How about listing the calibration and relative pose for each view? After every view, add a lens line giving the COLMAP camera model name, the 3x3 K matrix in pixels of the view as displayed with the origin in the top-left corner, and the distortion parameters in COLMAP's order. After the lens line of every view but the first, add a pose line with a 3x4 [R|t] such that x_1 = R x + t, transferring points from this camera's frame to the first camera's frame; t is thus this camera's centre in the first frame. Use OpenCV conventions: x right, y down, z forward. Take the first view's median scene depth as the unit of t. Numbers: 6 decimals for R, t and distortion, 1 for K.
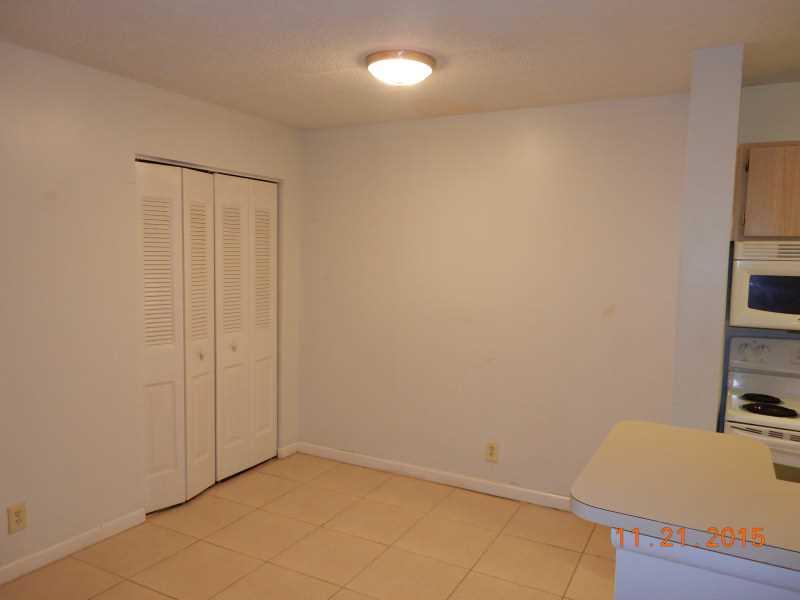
lens RADIAL K [[595.4, 0, 400.0], [0, 595.4, 300.0], [0, 0, 1]] dist [0.006989, 0.004870]
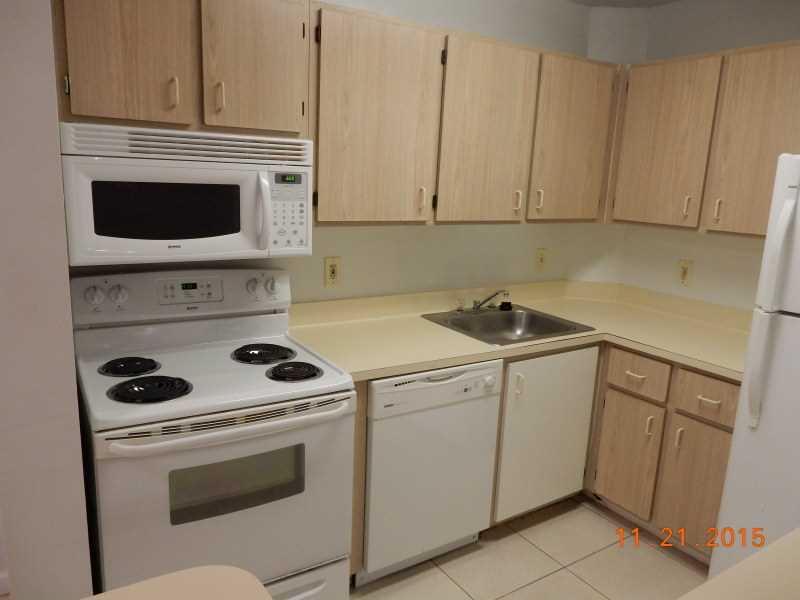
lens RADIAL K [[595.4, 0, 400.0], [0, 595.4, 300.0], [0, 0, 1]] dist [0.006989, 0.004870]
pose [[0.493834, -0.184307, 0.849799, 0.199636], [0.043691, 0.981304, 0.187438, -0.023235], [-0.868458, -0.055434, 0.492654, 0.416937]]
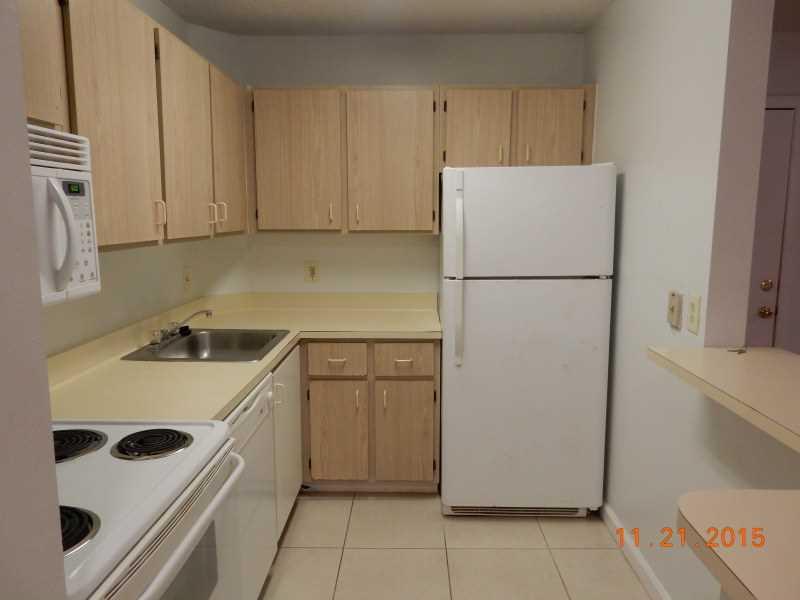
lens RADIAL K [[595.4, 0, 400.0], [0, 595.4, 300.0], [0, 0, 1]] dist [0.006989, 0.004870]
pose [[-0.431969, -0.153911, 0.888659, 0.177915], [0.068104, 0.976951, 0.202307, -0.029087], [-0.899314, 0.147911, -0.411530, 0.871712]]
